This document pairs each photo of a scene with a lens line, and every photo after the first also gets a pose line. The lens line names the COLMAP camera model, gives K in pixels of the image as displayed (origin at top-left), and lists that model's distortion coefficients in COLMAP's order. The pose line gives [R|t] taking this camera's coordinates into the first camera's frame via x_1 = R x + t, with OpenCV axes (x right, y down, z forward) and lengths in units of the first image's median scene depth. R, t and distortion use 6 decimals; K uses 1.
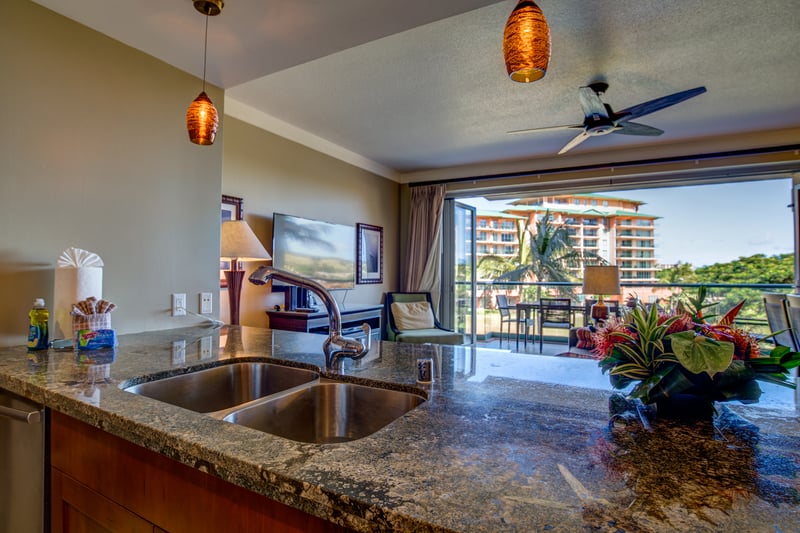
lens RADIAL K [[403.5, 0, 400.0], [0, 403.5, 266.5], [0, 0, 1]] dist [-0.070497, 0.018953]
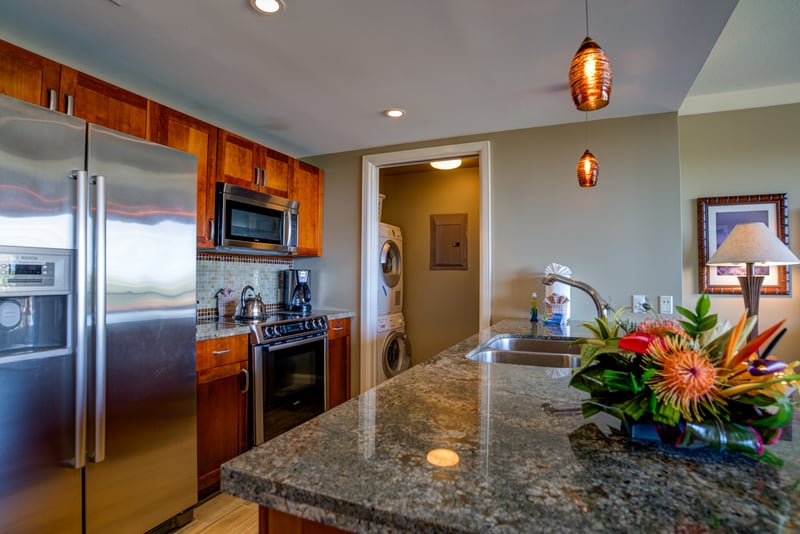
lens RADIAL K [[415.2, 0, 400.0], [0, 415.2, 267.0], [0, 0, 1]] dist [-0.058964, 0.019904]
pose [[0.089526, -0.036615, -0.995311, 0.240250], [0.013735, 0.999274, -0.035525, 0.005683], [0.995890, -0.010490, 0.089964, 0.051956]]
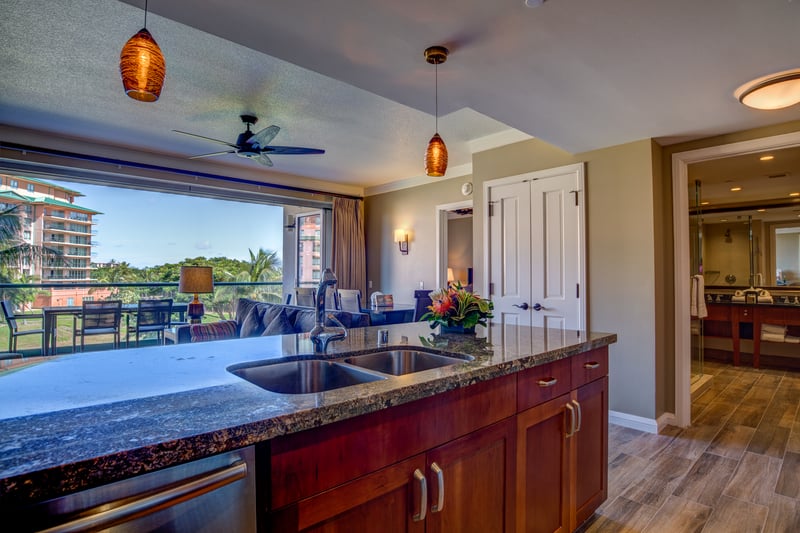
lens RADIAL K [[415.2, 0, 400.0], [0, 415.2, 266.5], [0, 0, 1]] dist [-0.058964, 0.019904]
pose [[0.331502, 0.016451, 0.943311, -0.279488], [-0.018370, 0.999771, -0.010980, -0.000224], [-0.943276, -0.013689, 0.331728, 0.077747]]
